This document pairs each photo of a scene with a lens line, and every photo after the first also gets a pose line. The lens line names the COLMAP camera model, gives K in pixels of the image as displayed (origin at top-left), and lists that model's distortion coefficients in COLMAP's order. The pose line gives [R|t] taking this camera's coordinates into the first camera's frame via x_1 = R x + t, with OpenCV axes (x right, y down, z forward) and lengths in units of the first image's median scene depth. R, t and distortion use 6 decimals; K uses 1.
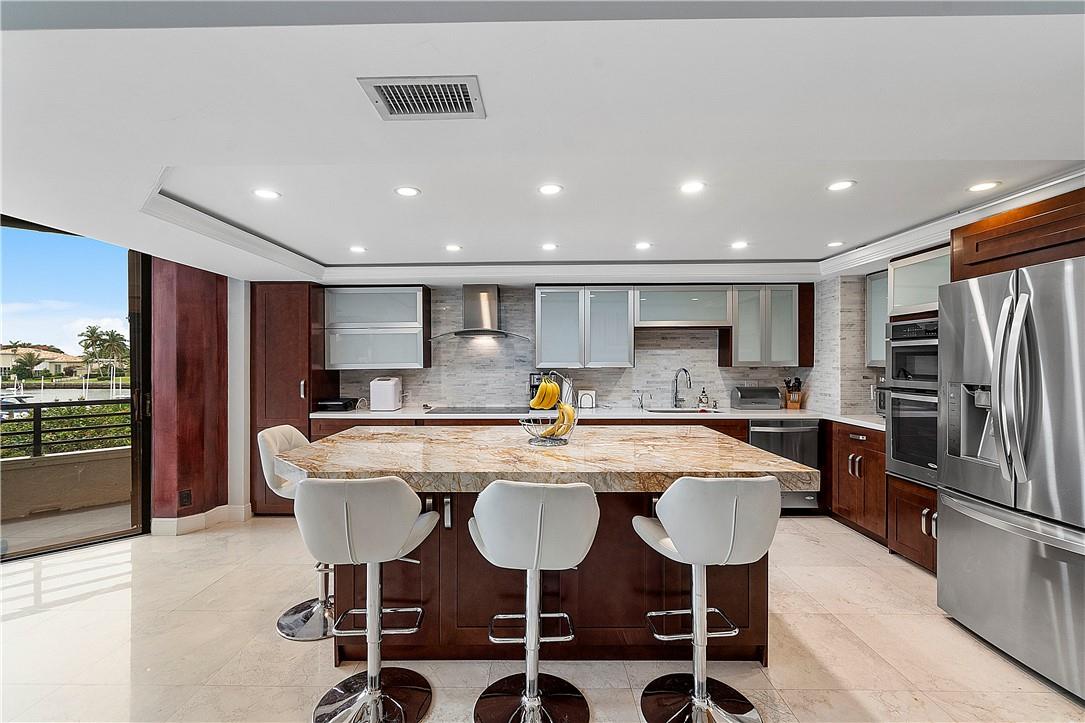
lens RADIAL K [[473.3, 0, 534.9], [0, 473.3, 358.7], [0, 0, 1]] dist [-0.004803, 0.000191]
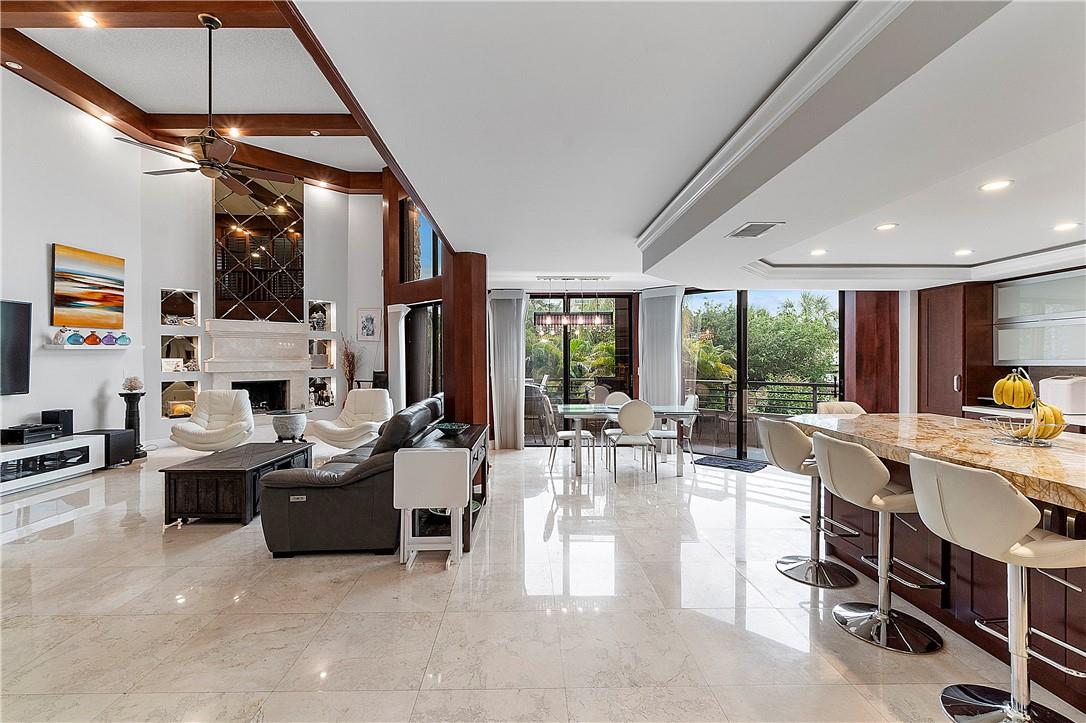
lens RADIAL K [[473.7, 0, 535.8], [0, 473.7, 365.0], [0, 0, 1]] dist [-0.004803, 0.000191]
pose [[0.037225, 0.015372, -0.999189, 0.519338], [0.008630, 0.999839, 0.015703, -0.002032], [0.999270, -0.009207, 0.037086, -0.003034]]
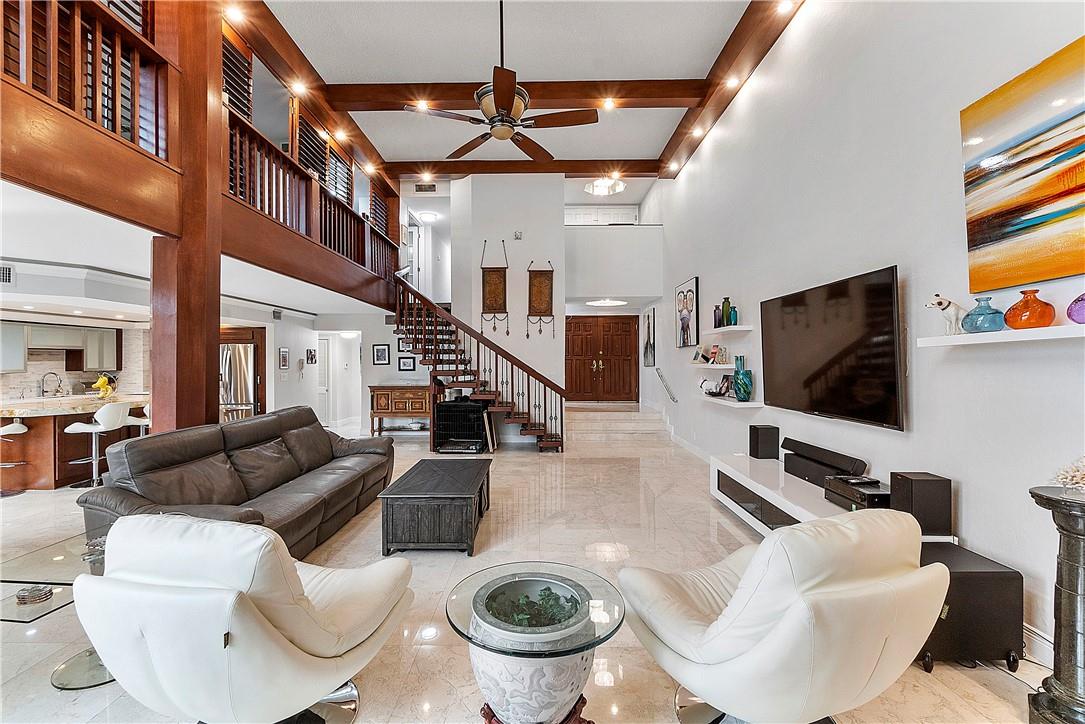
lens RADIAL K [[473.3, 0, 533.7], [0, 473.3, 358.1], [0, 0, 1]] dist [-0.004803, 0.000191]
pose [[0.002074, 0.007487, 0.999970, -1.424788], [0.000557, 0.999972, -0.007488, -0.019188], [-0.999998, 0.000573, 0.002069, -0.763603]]
